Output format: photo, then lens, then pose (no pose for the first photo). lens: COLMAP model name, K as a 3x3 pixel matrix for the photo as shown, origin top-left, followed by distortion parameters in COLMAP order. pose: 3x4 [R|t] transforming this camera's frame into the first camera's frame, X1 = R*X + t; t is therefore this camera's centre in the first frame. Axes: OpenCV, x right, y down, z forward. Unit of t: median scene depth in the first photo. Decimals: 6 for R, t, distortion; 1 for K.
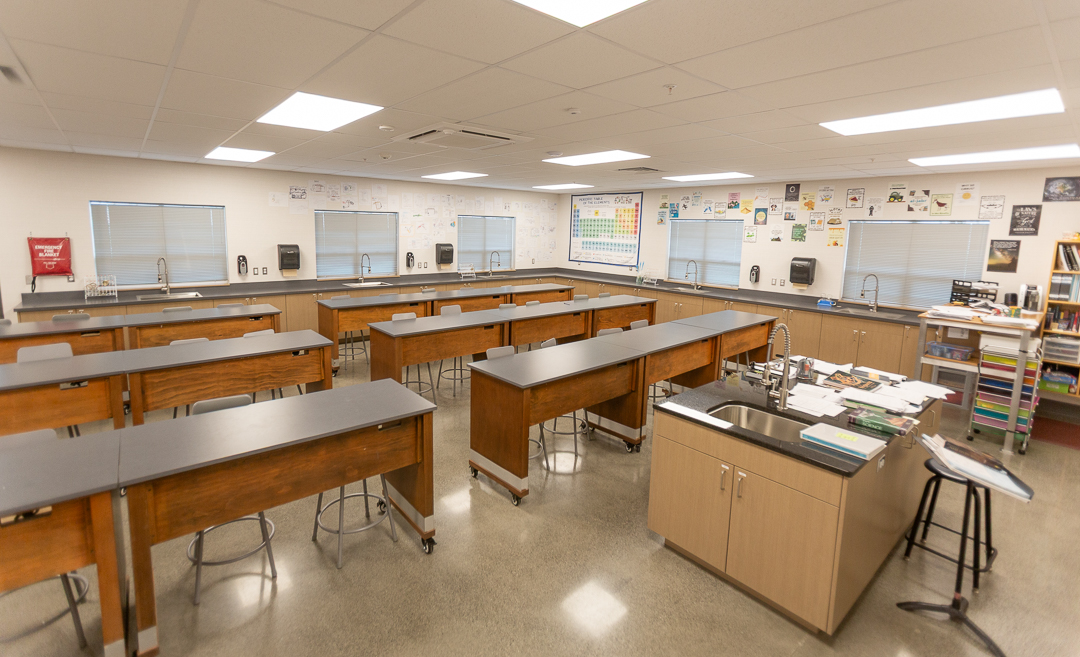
lens RADIAL K [[484.8, 0, 531.7], [0, 484.8, 290.9], [0, 0, 1]] dist [-0.002701, 0.006199]
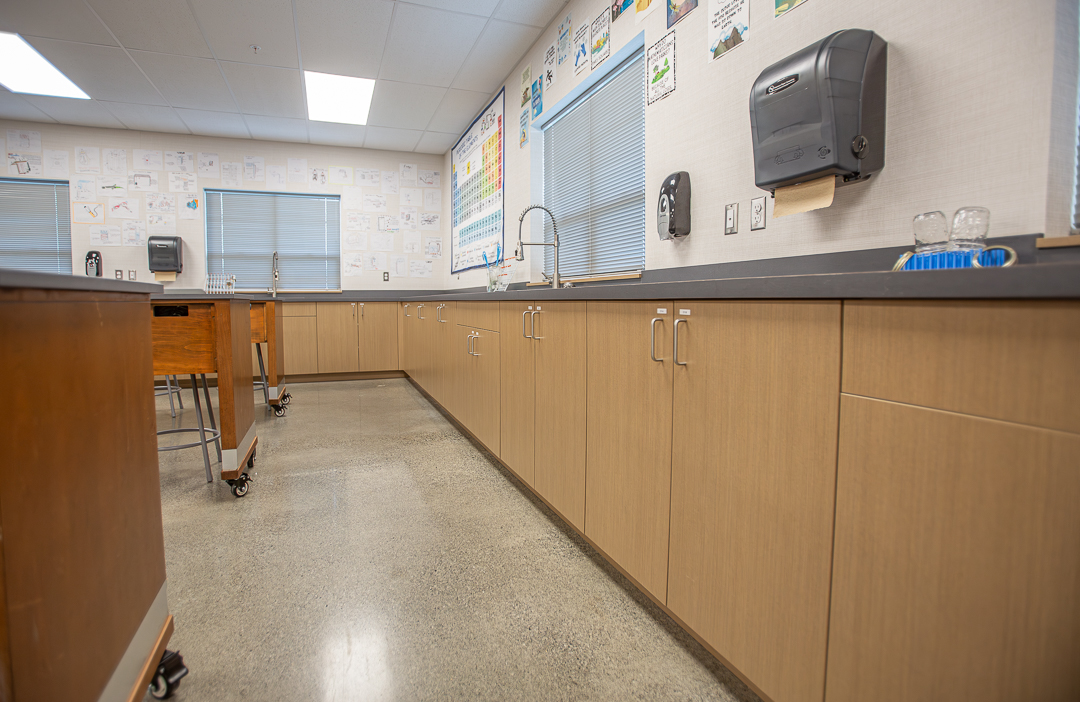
lens RADIAL K [[523.0, 0, 511.9], [0, 523.0, 325.3], [0, 0, 1]] dist [-0.059962, 0.031378]
pose [[0.934988, -0.011287, -0.354501, 0.402872], [-0.019508, 0.996344, -0.083174, 0.045739], [0.354143, 0.084682, 0.931349, 0.603822]]
